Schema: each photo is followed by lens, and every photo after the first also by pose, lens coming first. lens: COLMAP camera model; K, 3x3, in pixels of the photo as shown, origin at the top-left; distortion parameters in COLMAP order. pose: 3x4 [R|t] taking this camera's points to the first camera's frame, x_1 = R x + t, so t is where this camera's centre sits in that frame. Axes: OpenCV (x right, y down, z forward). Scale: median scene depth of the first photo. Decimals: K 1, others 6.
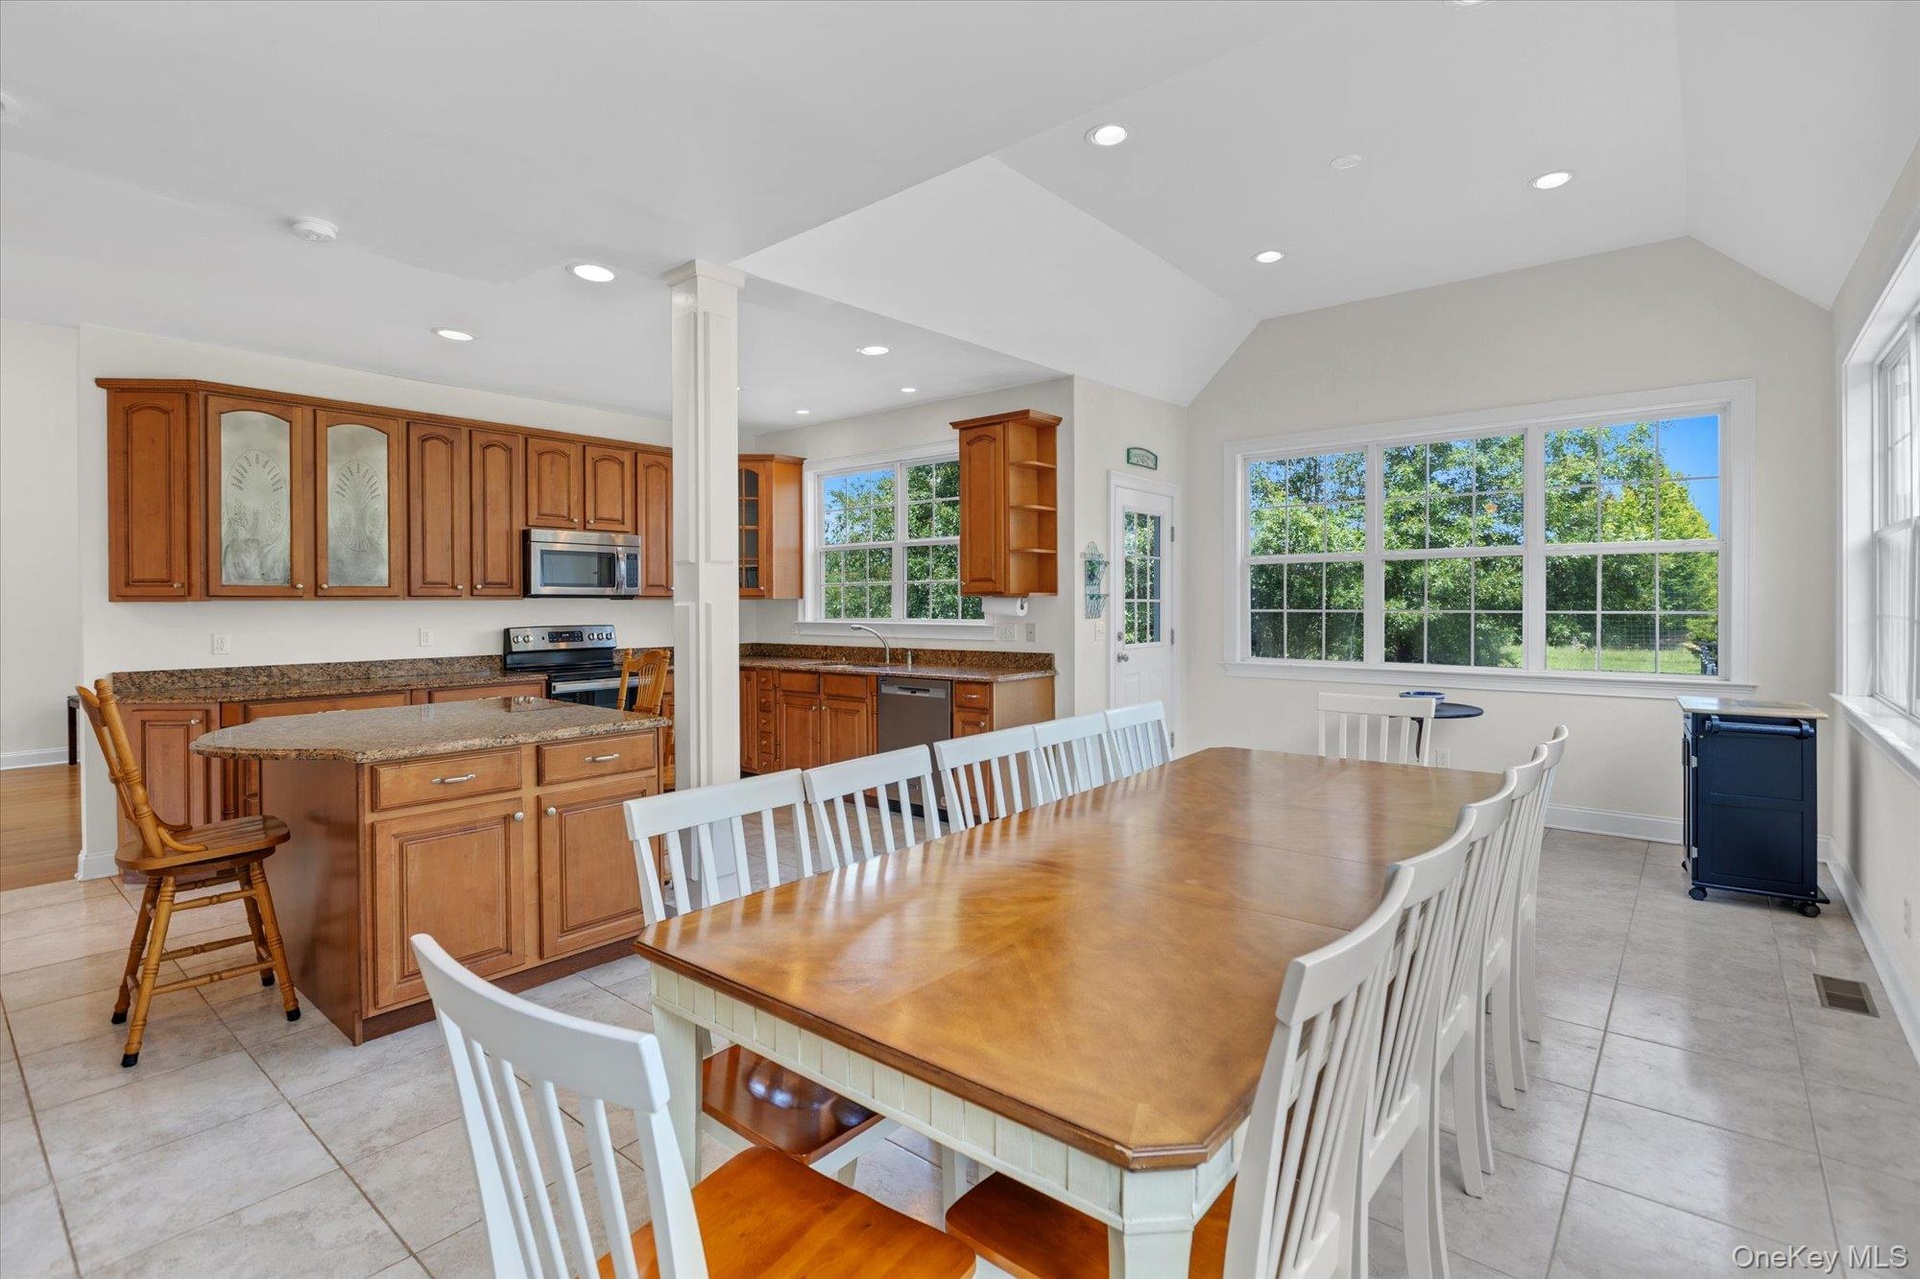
lens RADIAL K [[897.4, 0, 958.6], [0, 897.4, 606.5], [0, 0, 1]] dist [0.000033, -0.000005]
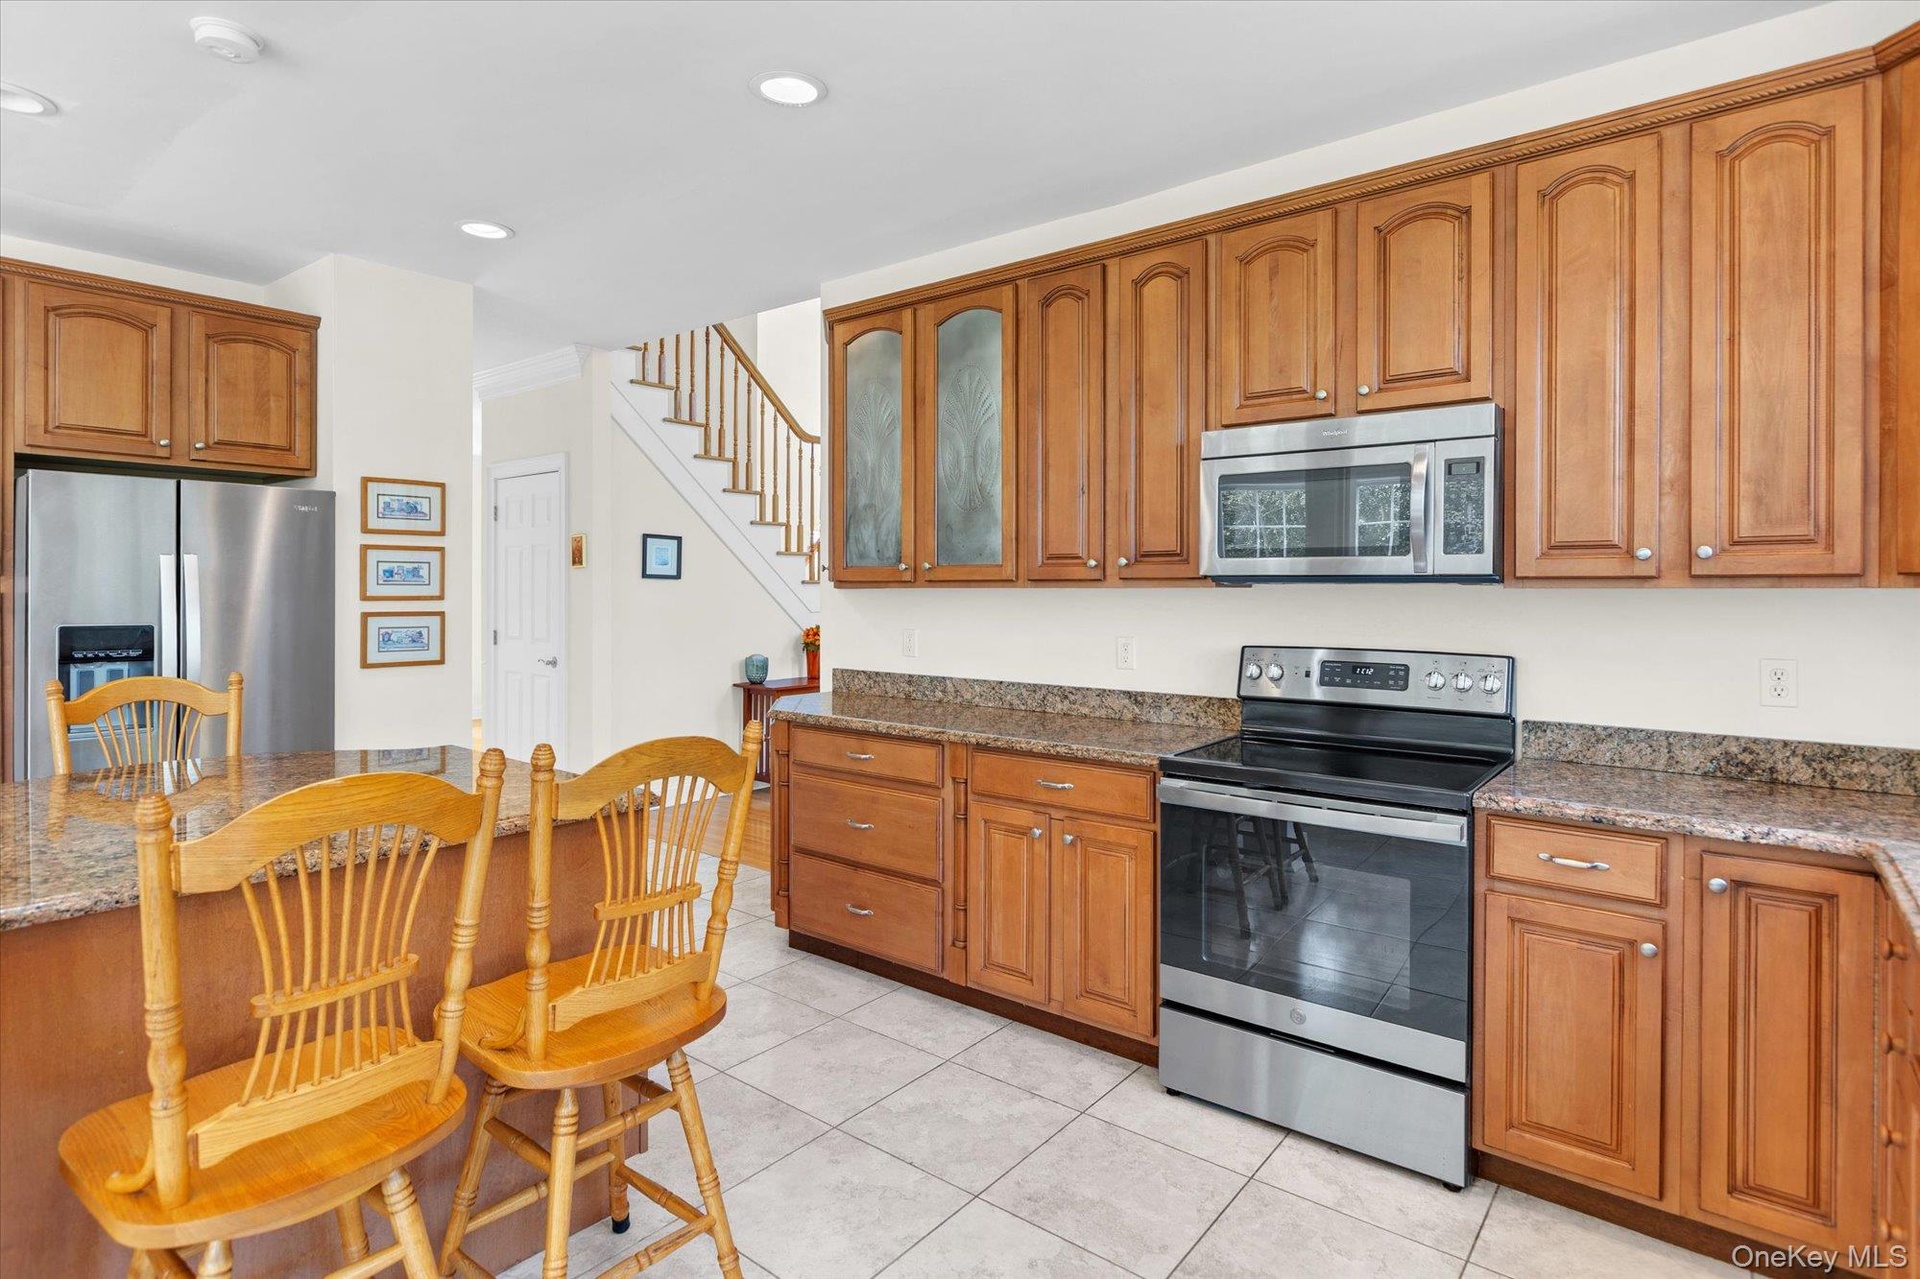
lens RADIAL K [[982.3, 0, 958.9], [0, 982.3, 585.4], [0, 0, 1]] dist [-0.001645, -0.000154]
pose [[0.022291, 0.002504, -0.999748, 0.022106], [-0.007024, 0.999973, 0.002348, -0.008931], [0.999727, 0.006970, 0.022308, 0.891292]]
